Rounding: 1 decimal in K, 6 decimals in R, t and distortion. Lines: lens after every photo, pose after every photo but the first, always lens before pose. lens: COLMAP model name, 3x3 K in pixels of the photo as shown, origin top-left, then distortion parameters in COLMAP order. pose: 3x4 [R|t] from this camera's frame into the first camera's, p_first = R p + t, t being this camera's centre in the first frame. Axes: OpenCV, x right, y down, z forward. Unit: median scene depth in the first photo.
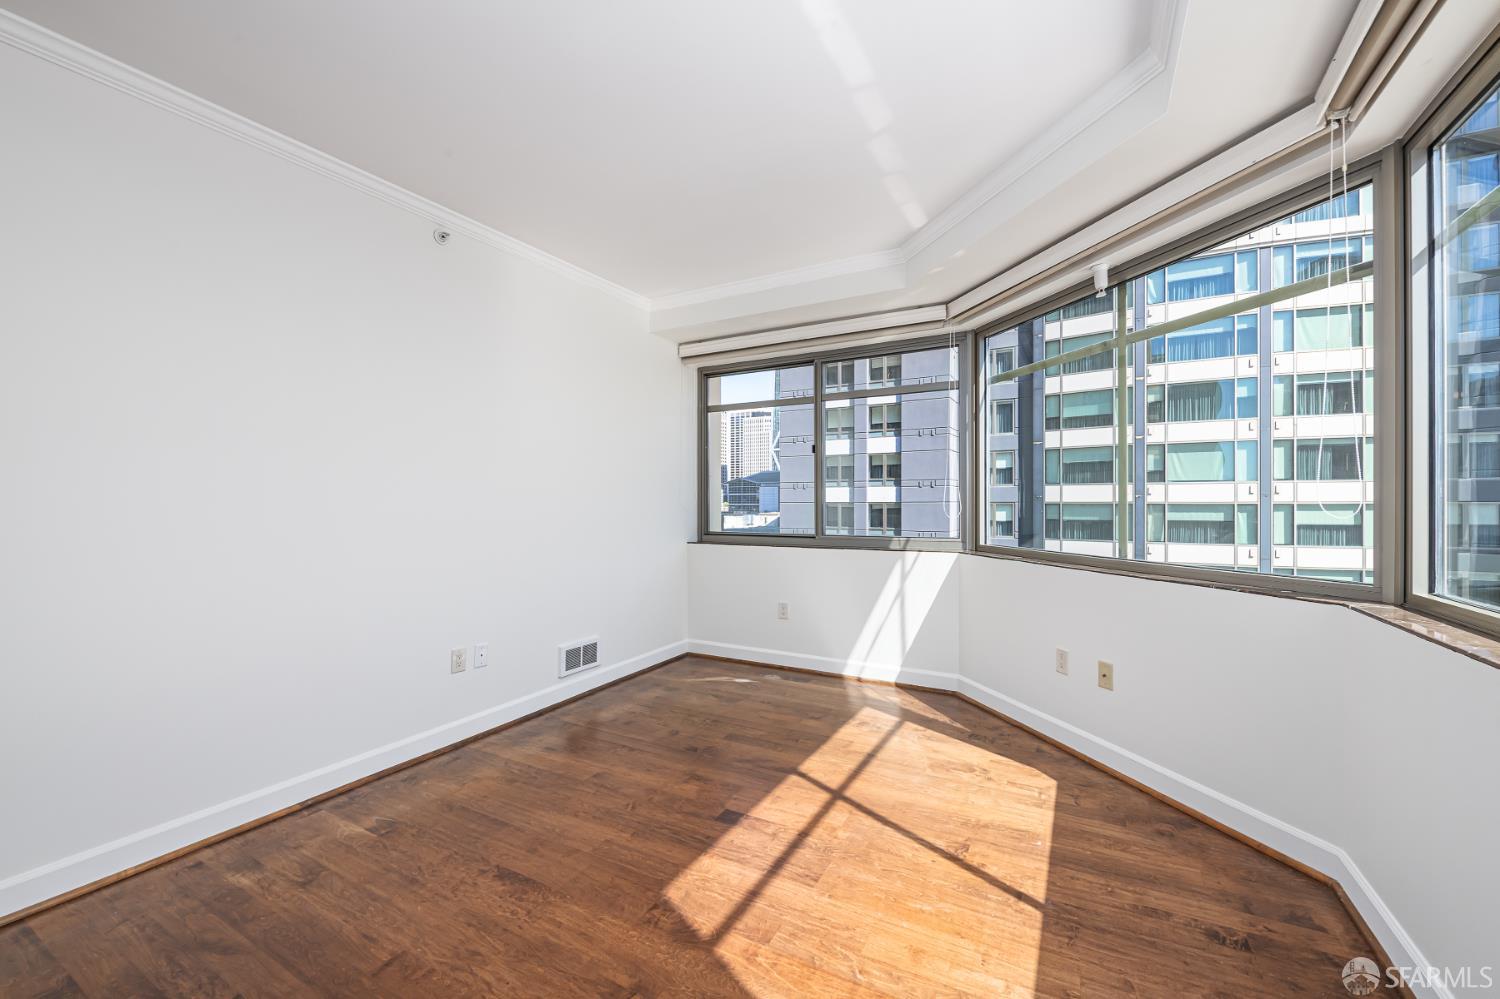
lens RADIAL K [[606.8, 0, 779.3], [0, 606.8, 510.8], [0, 0, 1]] dist [0.025385, -0.002889]
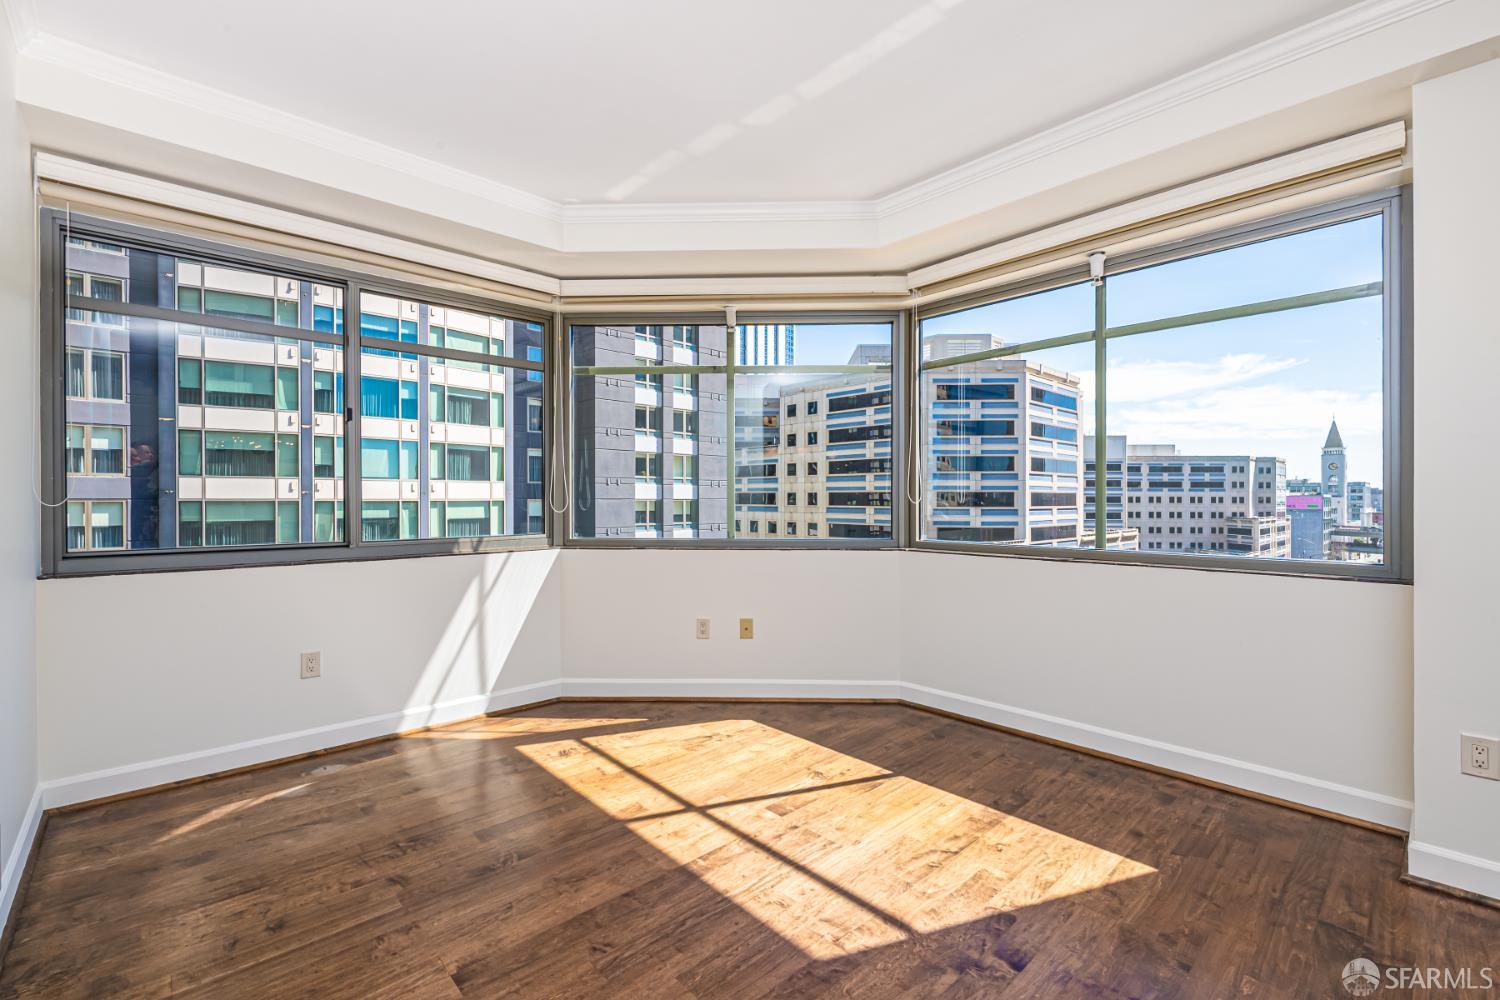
lens RADIAL K [[654.9, 0, 753.2], [0, 654.9, 500.2], [0, 0, 1]] dist [0.004737, 0.000236]
pose [[0.324917, -0.000594, 0.945742, -0.115577], [0.014611, 0.999884, -0.004392, 0.001127], [-0.945630, 0.015245, 0.324888, 0.081983]]
